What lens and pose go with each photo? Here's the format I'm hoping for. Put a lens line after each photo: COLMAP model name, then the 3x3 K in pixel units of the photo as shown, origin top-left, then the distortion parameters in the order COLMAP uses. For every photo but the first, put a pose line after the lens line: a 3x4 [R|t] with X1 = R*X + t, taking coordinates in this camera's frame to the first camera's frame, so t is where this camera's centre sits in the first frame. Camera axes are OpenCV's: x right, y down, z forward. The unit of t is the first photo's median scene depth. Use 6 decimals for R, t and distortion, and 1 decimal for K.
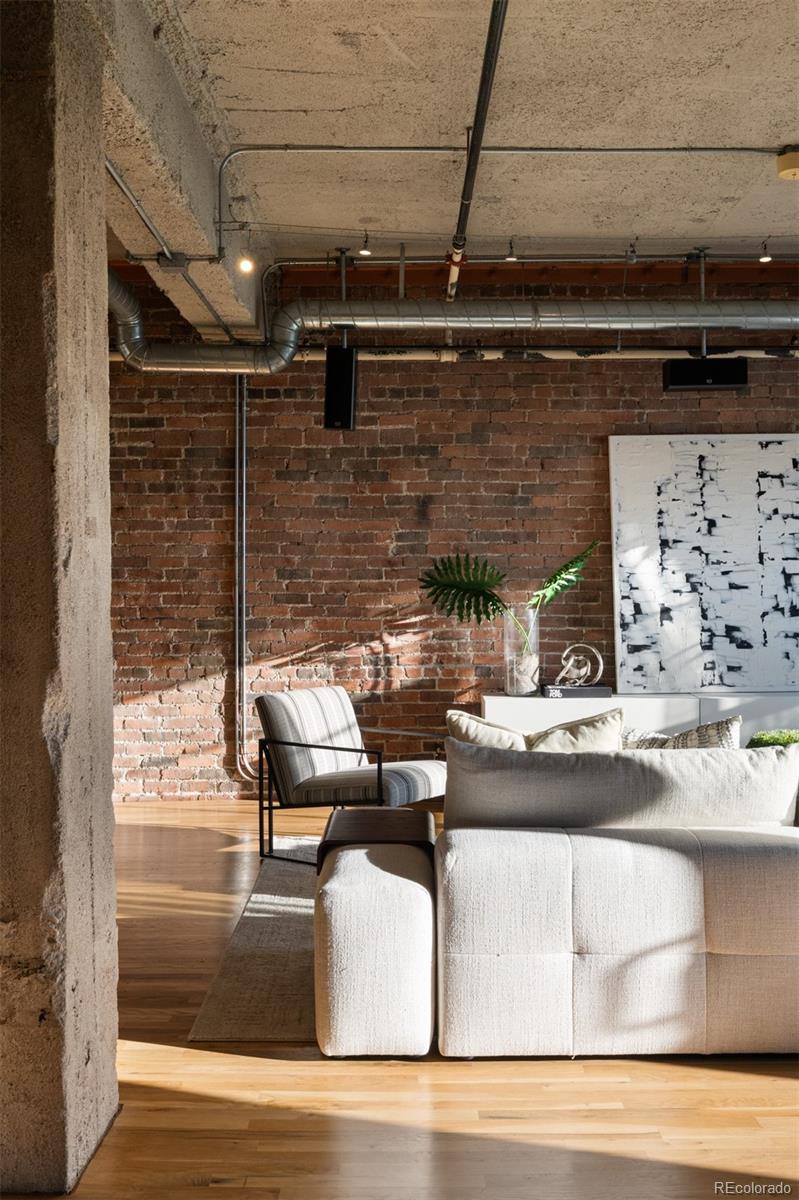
lens RADIAL K [[1269.7, 0, 436.4], [0, 1269.7, 597.2], [0, 0, 1]] dist [0.004844, 0.000443]
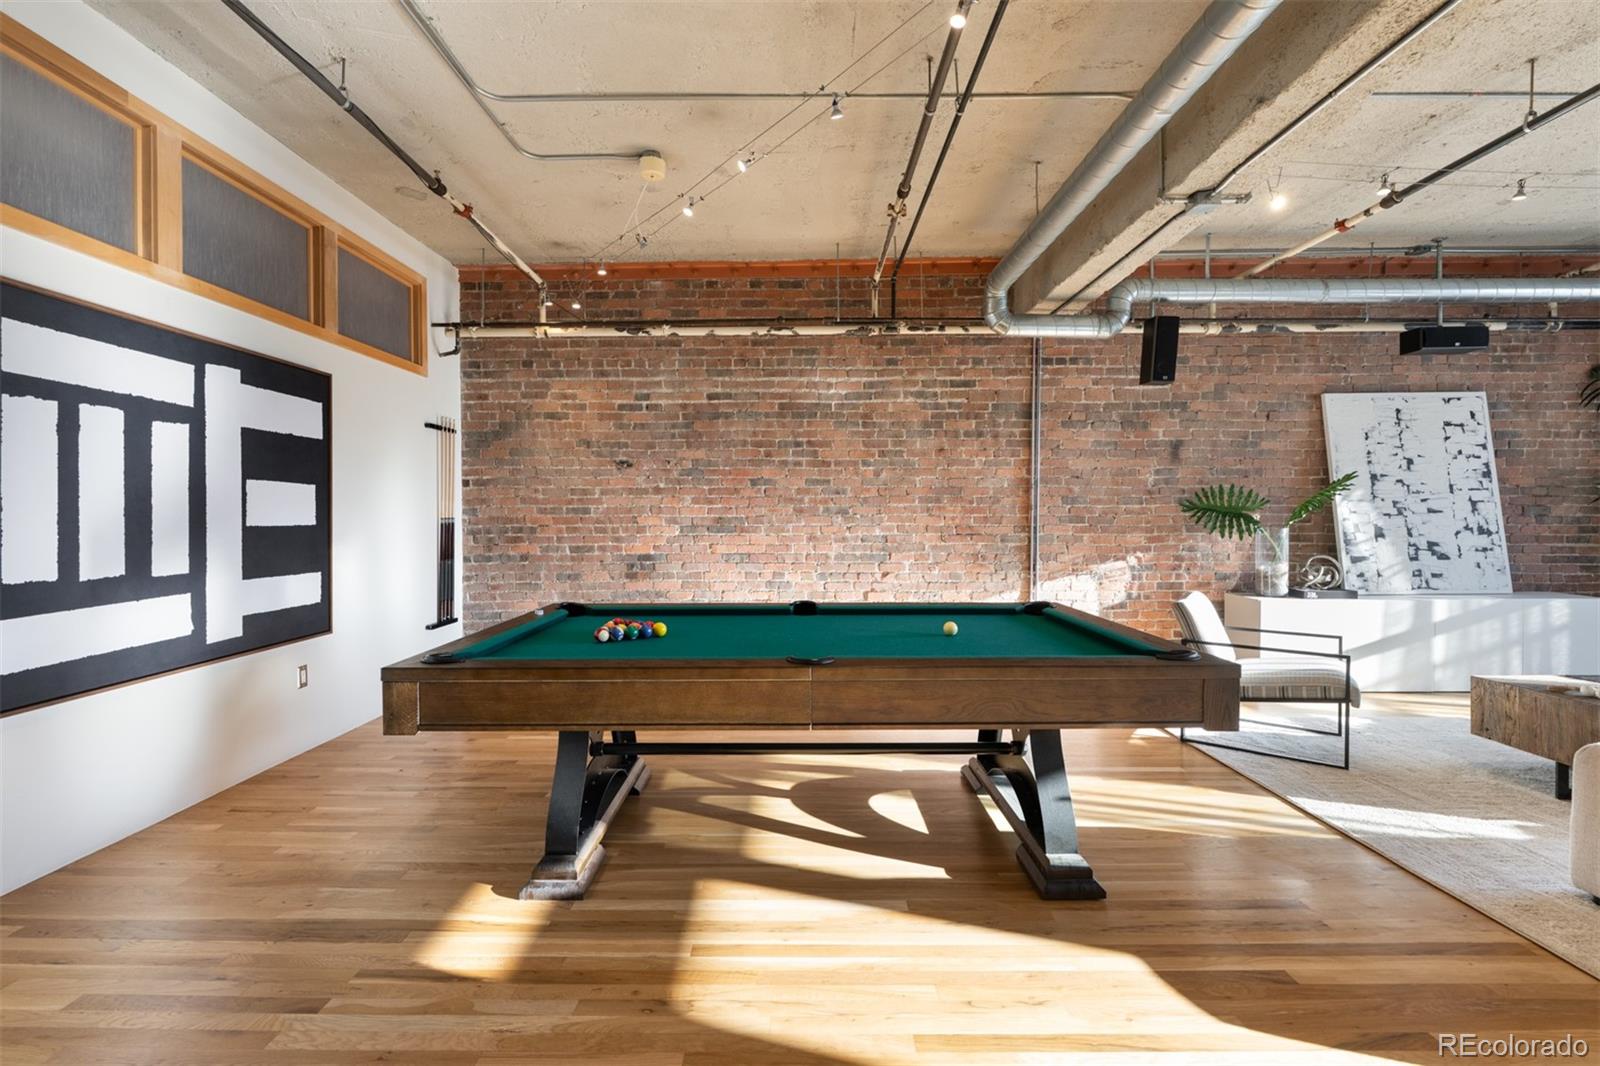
lens RADIAL K [[678.4, 0, 803.6], [0, 678.4, 519.0], [0, 0, 1]] dist [-0.000577, 0.000329]
pose [[0.999789, 0.002820, -0.020355, -0.375997], [-0.002975, 0.999967, -0.007574, 0.006664], [0.020333, 0.007633, 0.999764, 0.303320]]
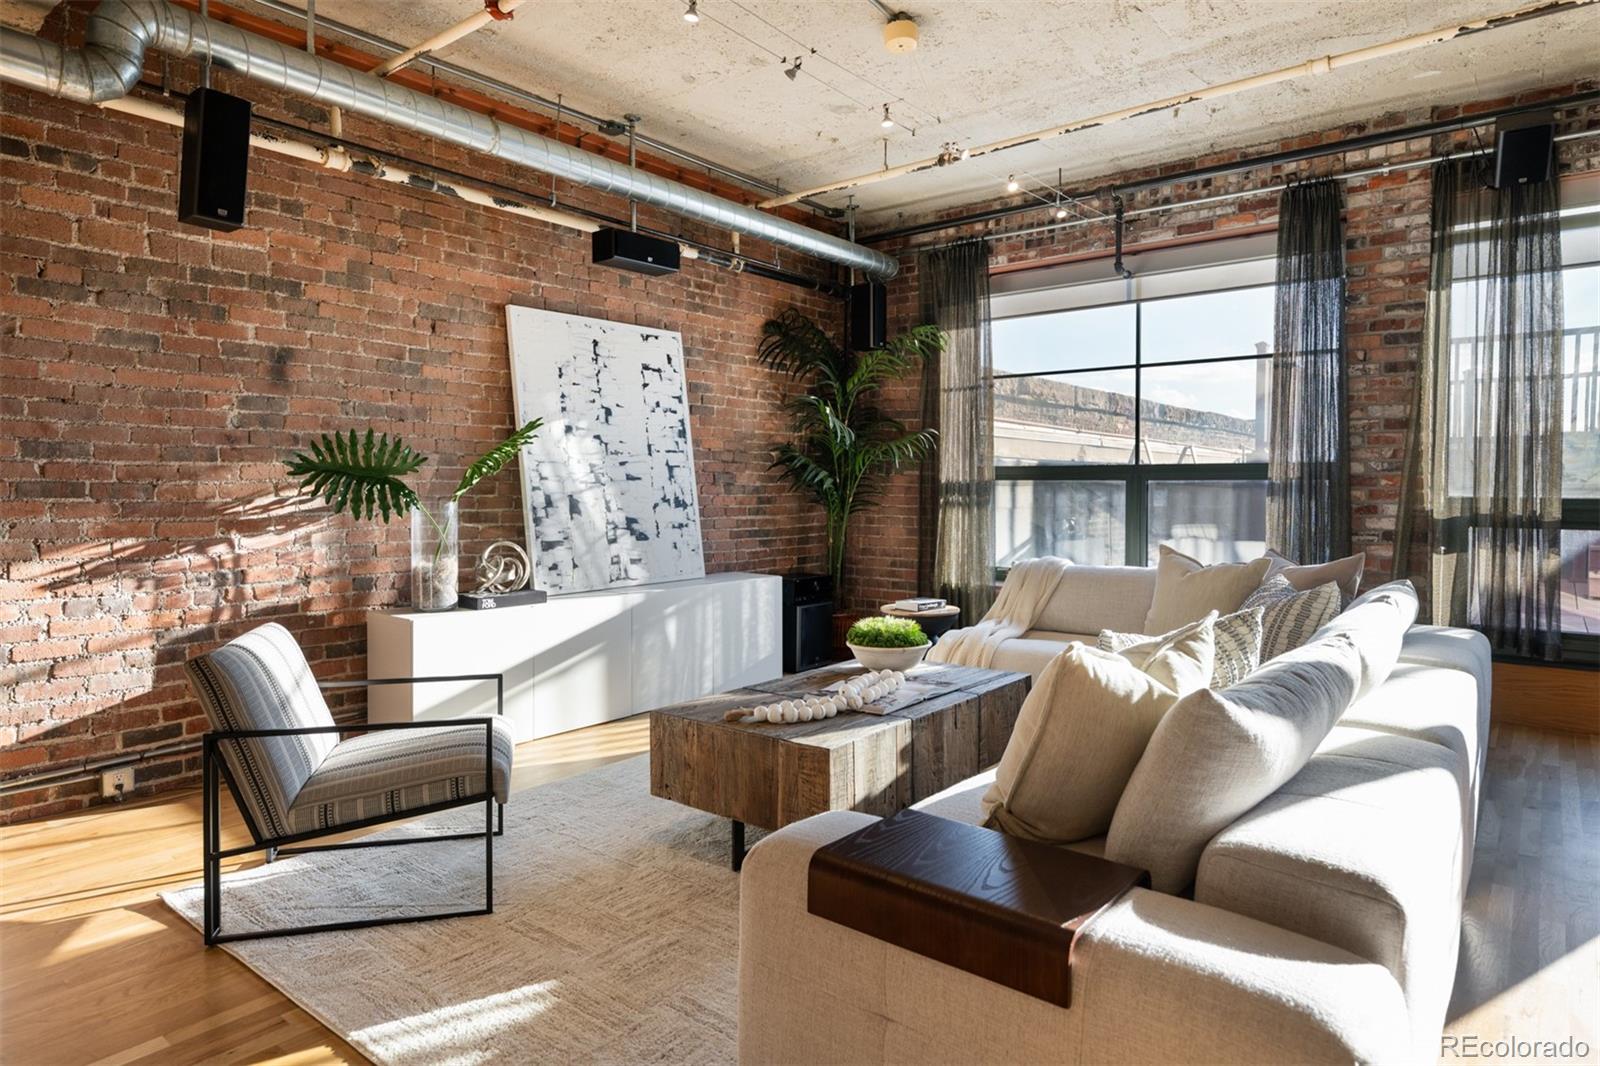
lens RADIAL K [[925.0, 0, 799.7], [0, 925.0, 503.2], [0, 0, 1]] dist [-0.001347, -0.000070]
pose [[0.643820, -0.008998, 0.765124, -0.224617], [0.009509, 0.999948, 0.003758, 0.009710], [-0.765118, 0.004856, 0.643872, 0.434577]]
